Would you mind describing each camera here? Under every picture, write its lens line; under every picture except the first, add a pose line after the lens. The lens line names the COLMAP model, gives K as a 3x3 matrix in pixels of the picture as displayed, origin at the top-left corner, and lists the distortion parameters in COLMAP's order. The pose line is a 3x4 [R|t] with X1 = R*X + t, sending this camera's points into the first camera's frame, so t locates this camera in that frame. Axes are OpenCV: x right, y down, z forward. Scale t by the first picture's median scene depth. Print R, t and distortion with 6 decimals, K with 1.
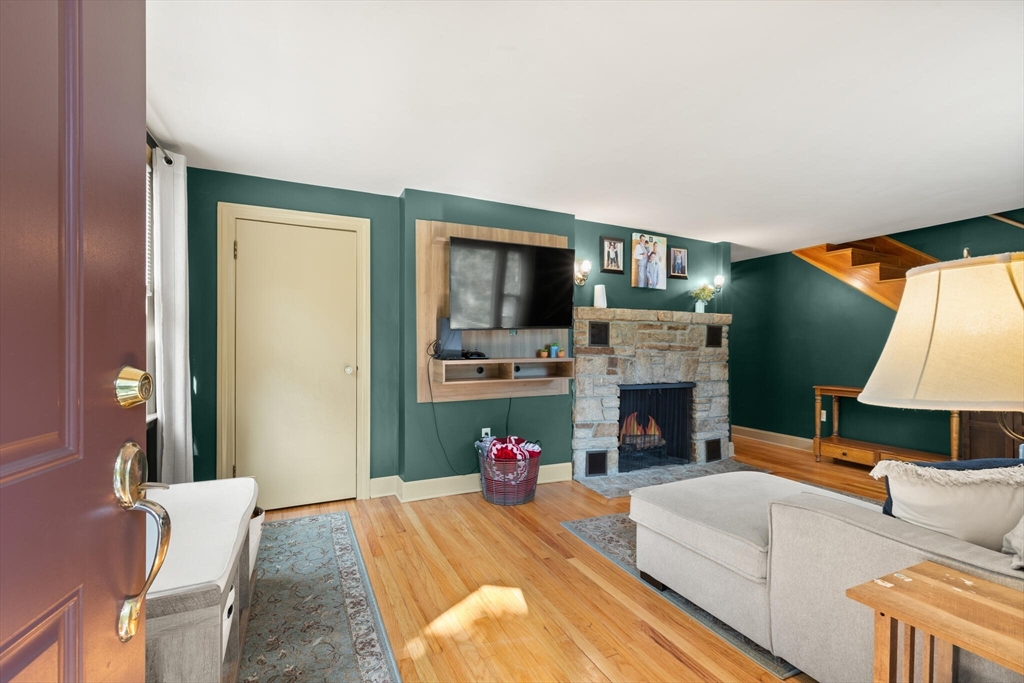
lens RADIAL K [[464.8, 0, 512.0], [0, 464.8, 346.6], [0, 0, 1]] dist [0.006854, -0.001129]
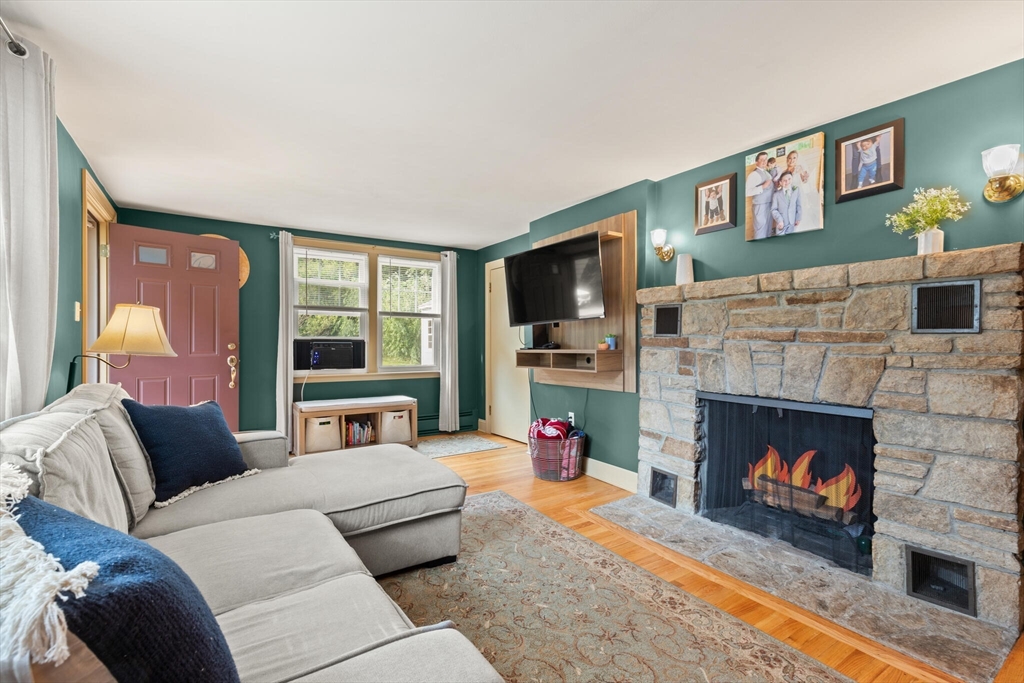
lens RADIAL K [[464.8, 0, 513.2], [0, 464.8, 347.7], [0, 0, 1]] dist [0.006854, -0.001129]
pose [[0.128591, 0.004877, -0.991686, 0.867022], [-0.001088, 0.999988, 0.004776, 0.013512], [0.991697, 0.000465, 0.128594, 0.612516]]
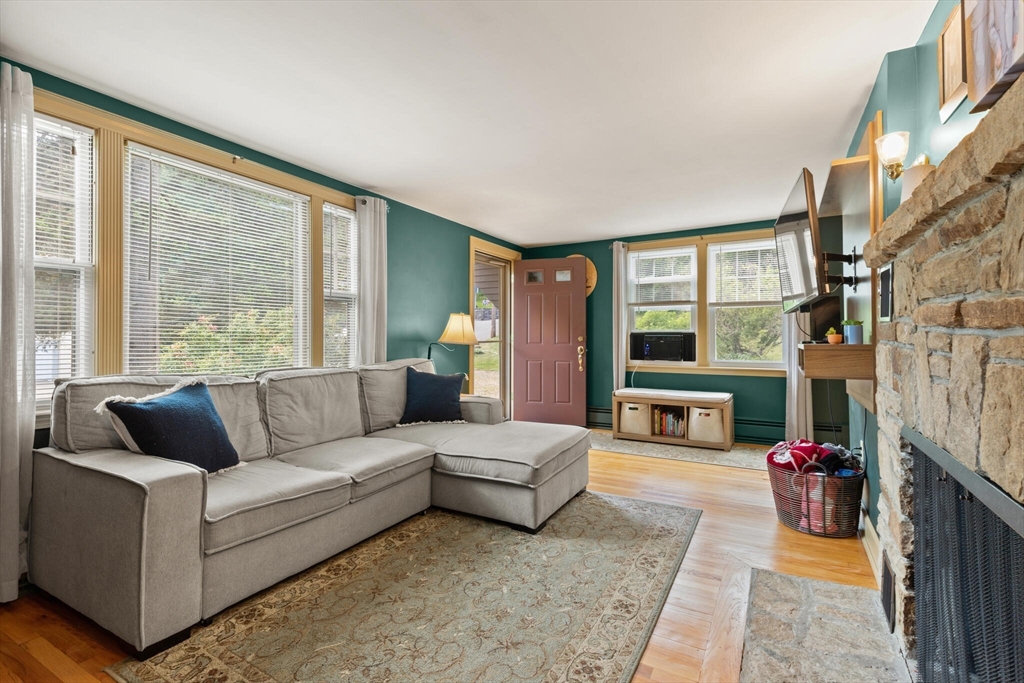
lens RADIAL K [[464.8, 0, 514.7], [0, 464.8, 333.9], [0, 0, 1]] dist [0.006854, -0.001129]
pose [[-0.824121, -0.006352, -0.566379, 0.679285], [-0.001819, 0.999962, -0.008569, 0.013558], [0.566411, -0.006031, -0.824101, 1.097903]]
